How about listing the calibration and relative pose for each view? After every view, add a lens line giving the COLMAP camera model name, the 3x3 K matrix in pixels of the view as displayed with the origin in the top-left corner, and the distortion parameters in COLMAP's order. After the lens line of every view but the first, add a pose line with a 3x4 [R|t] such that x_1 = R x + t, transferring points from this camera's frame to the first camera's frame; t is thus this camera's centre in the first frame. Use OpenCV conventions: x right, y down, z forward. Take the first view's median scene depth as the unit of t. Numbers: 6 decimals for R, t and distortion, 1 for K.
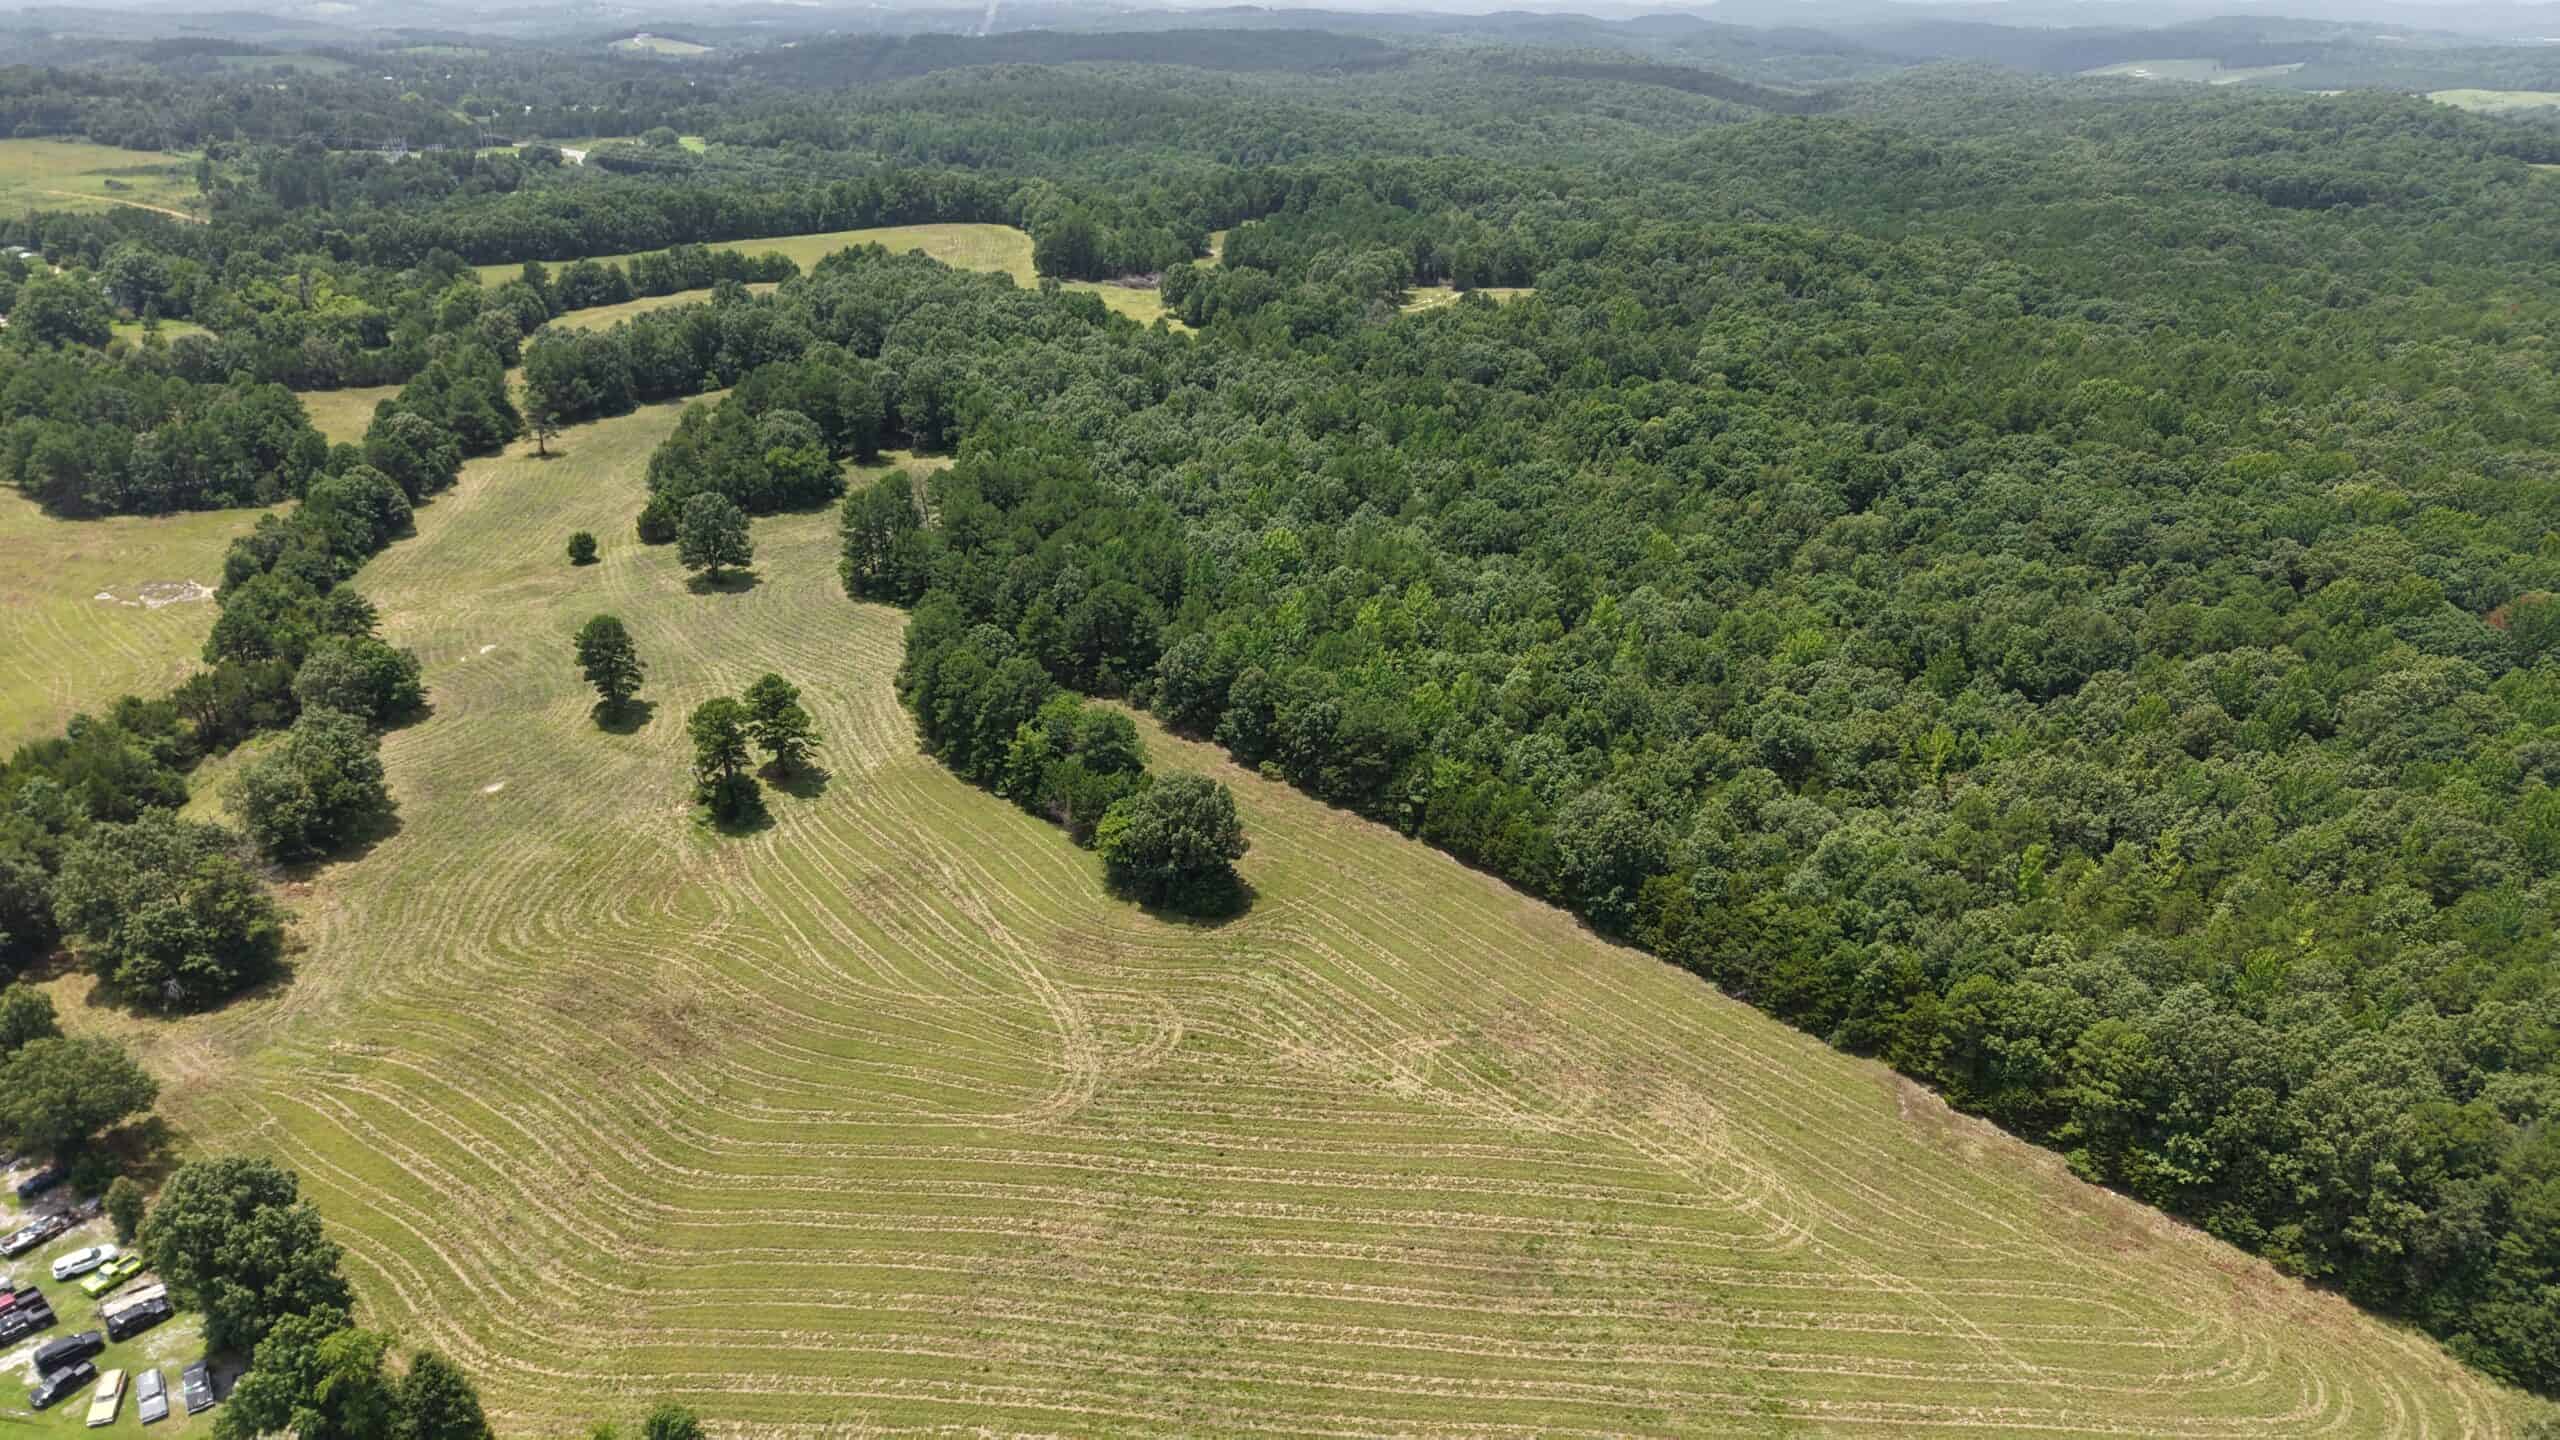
lens RADIAL K [[1699.1, 0, 1275.6], [0, 1699.1, 758.5], [0, 0, 1]] dist [0.009023, -0.003691]
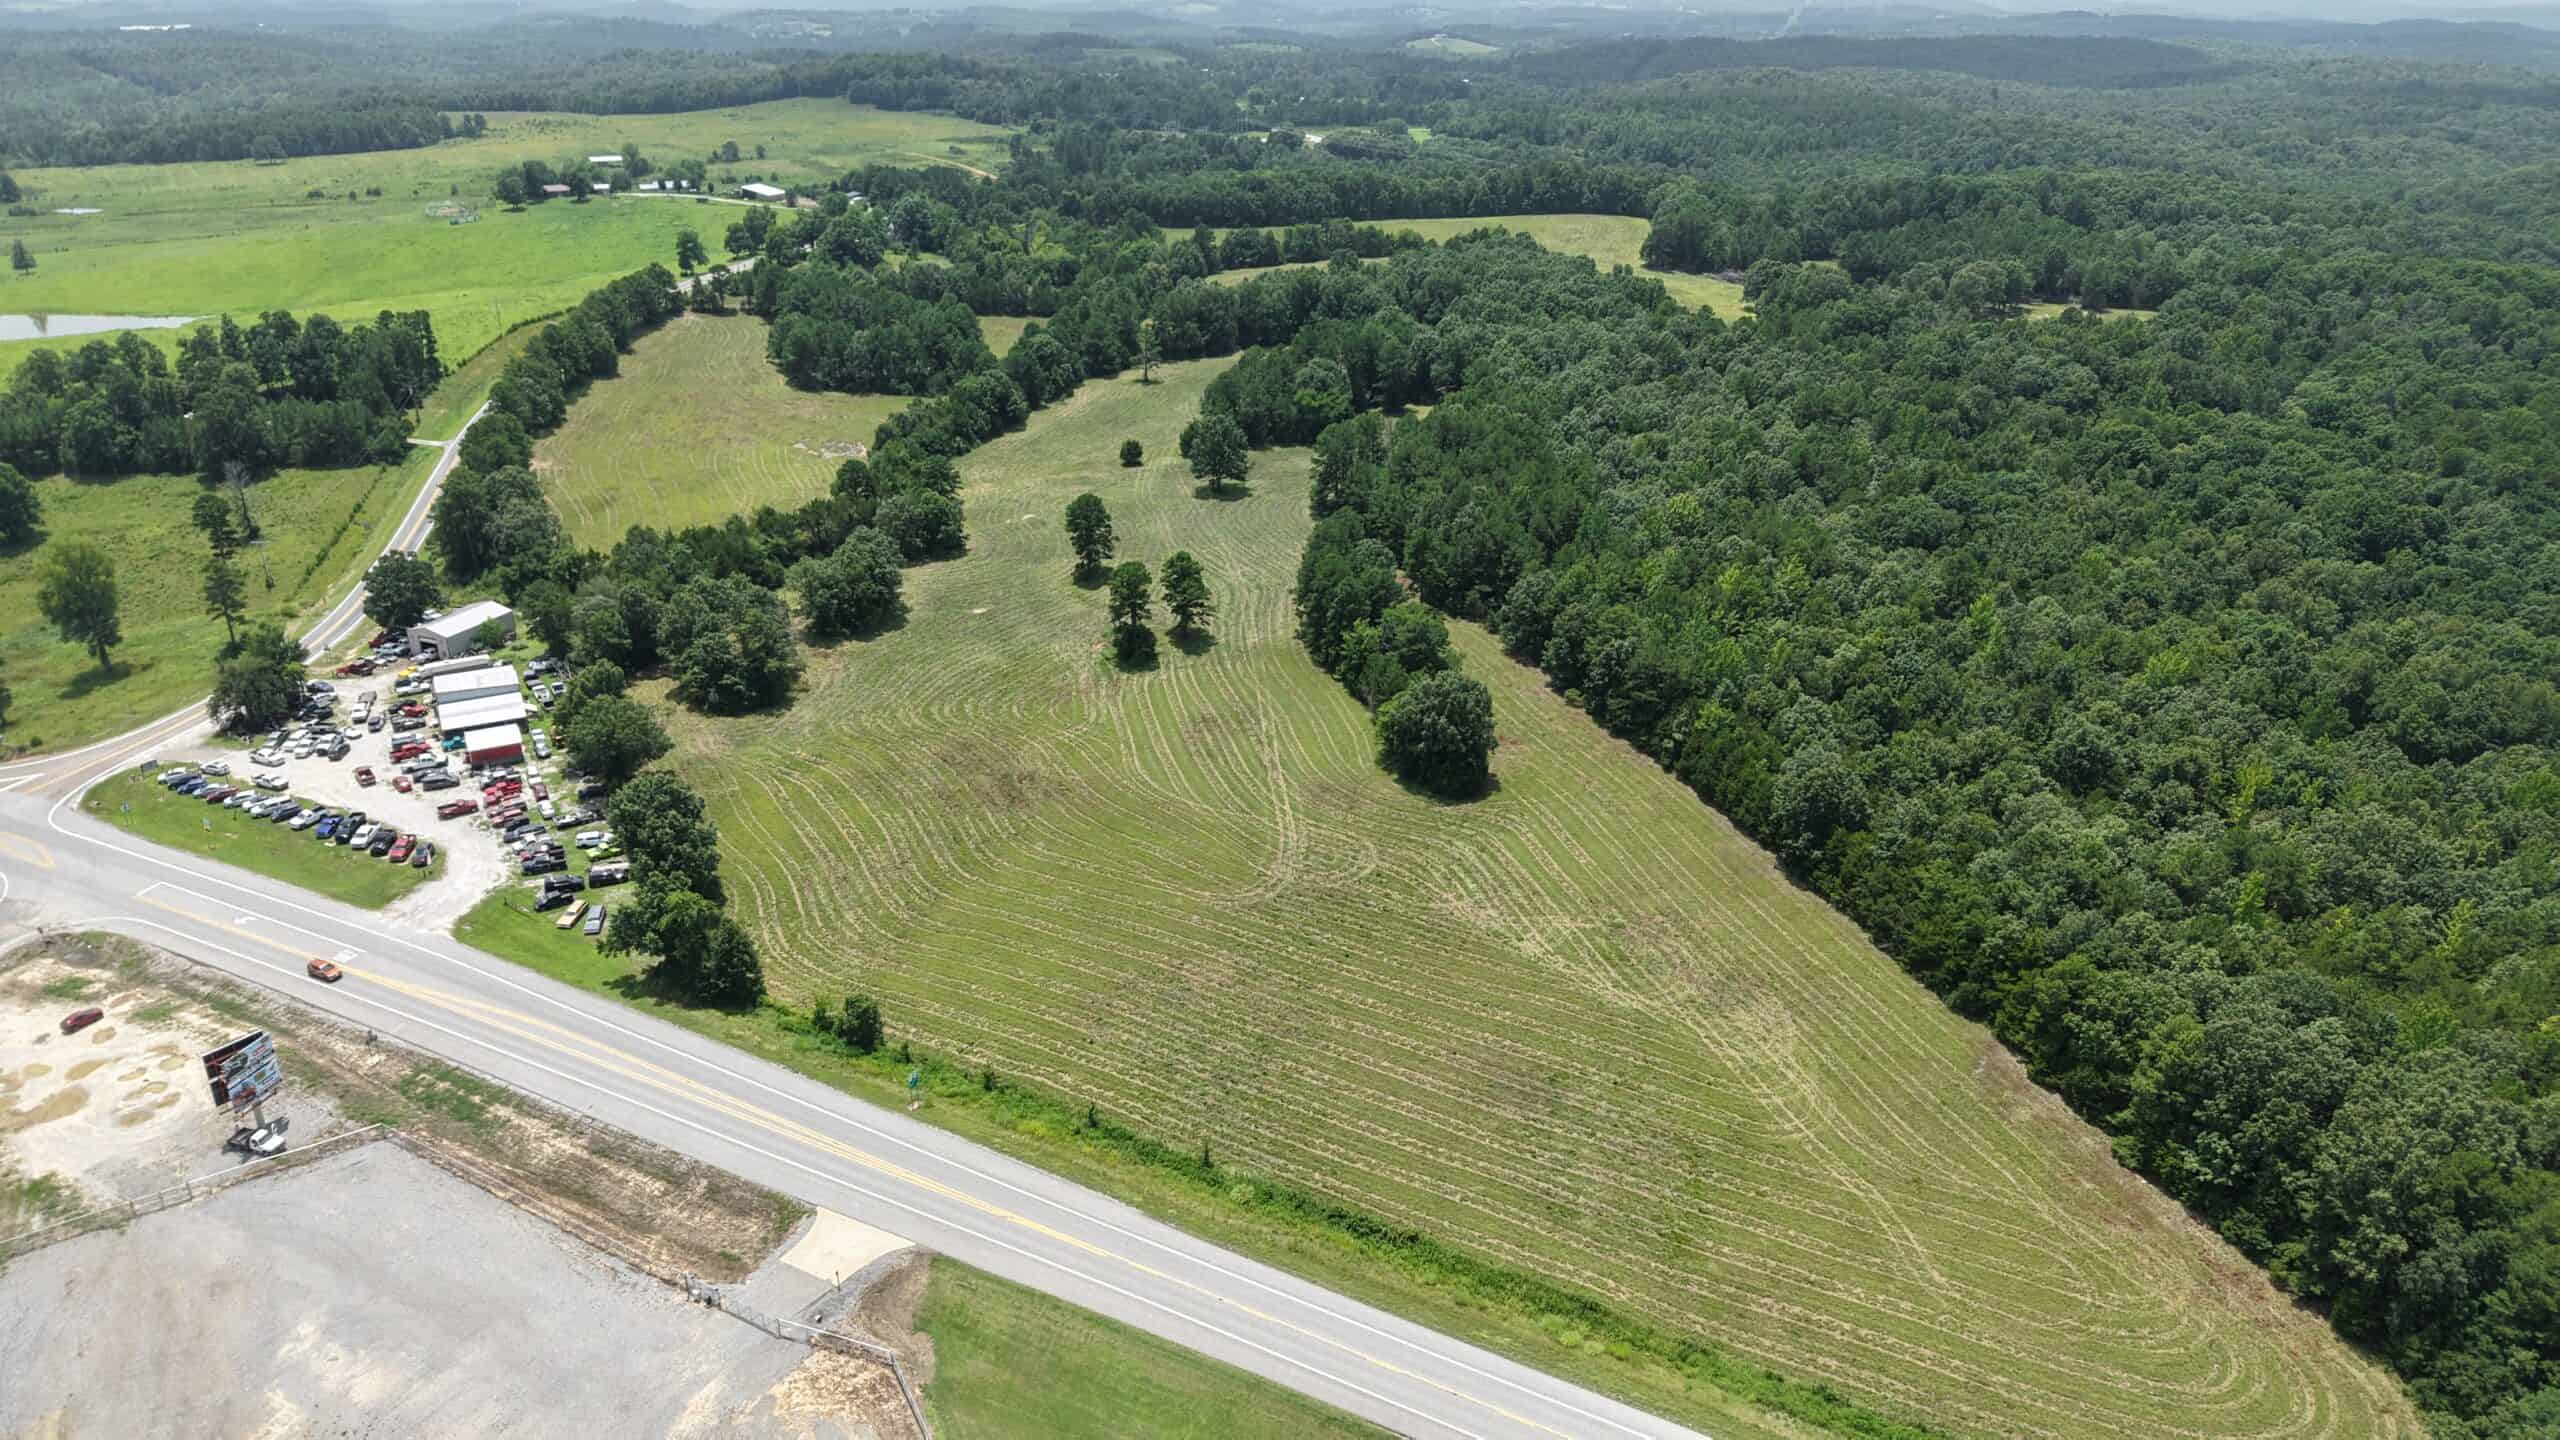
lens RADIAL K [[1663.4, 0, 1280.8], [0, 1663.4, 795.4], [0, 0, 1]] dist [0.069347, -0.086815]
pose [[0.909760, 0.183502, -0.372376, 0.247206], [-0.175792, 0.982897, 0.054878, 0.045199], [0.376077, 0.015535, 0.926458, -0.086046]]
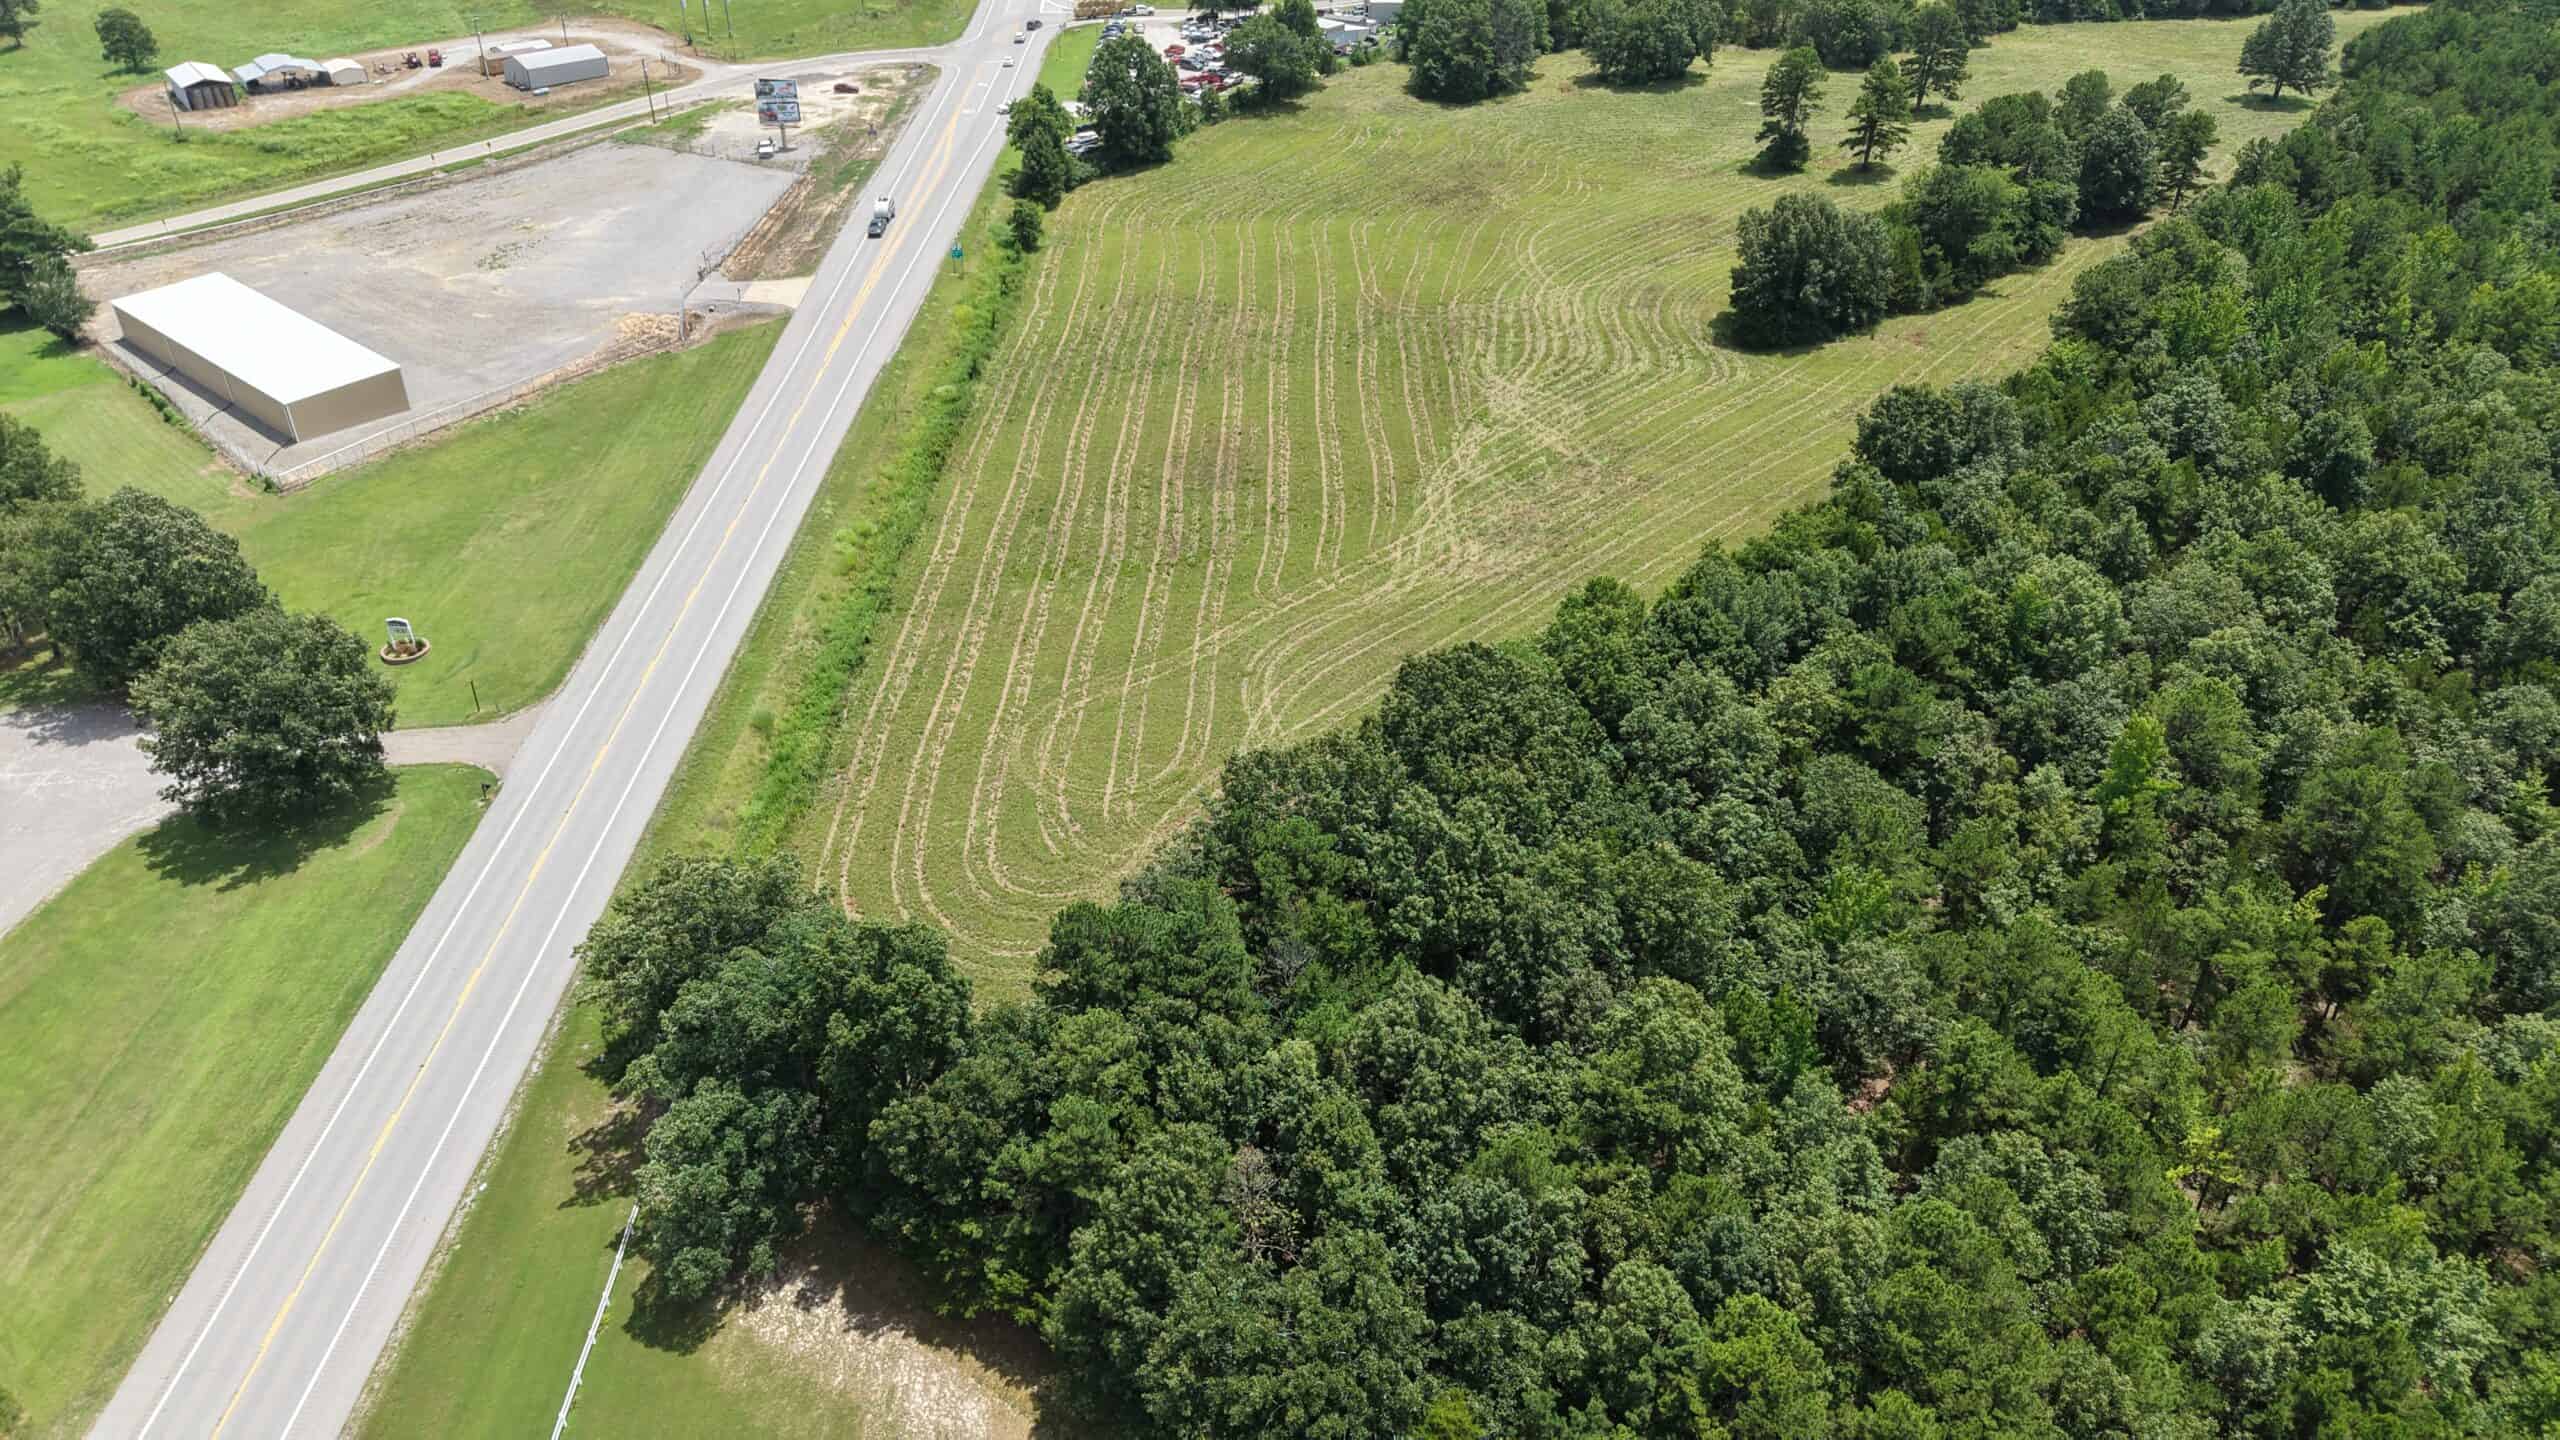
lens RADIAL K [[1721.0, 0, 1269.3], [0, 1721.0, 716.8], [0, 0, 1]] dist [0.008094, -0.001195]
pose [[0.059926, 0.542048, -0.838208, 0.754698], [-0.426872, 0.772978, 0.469347, -0.071901], [0.902325, 0.329681, 0.277706, 0.504746]]
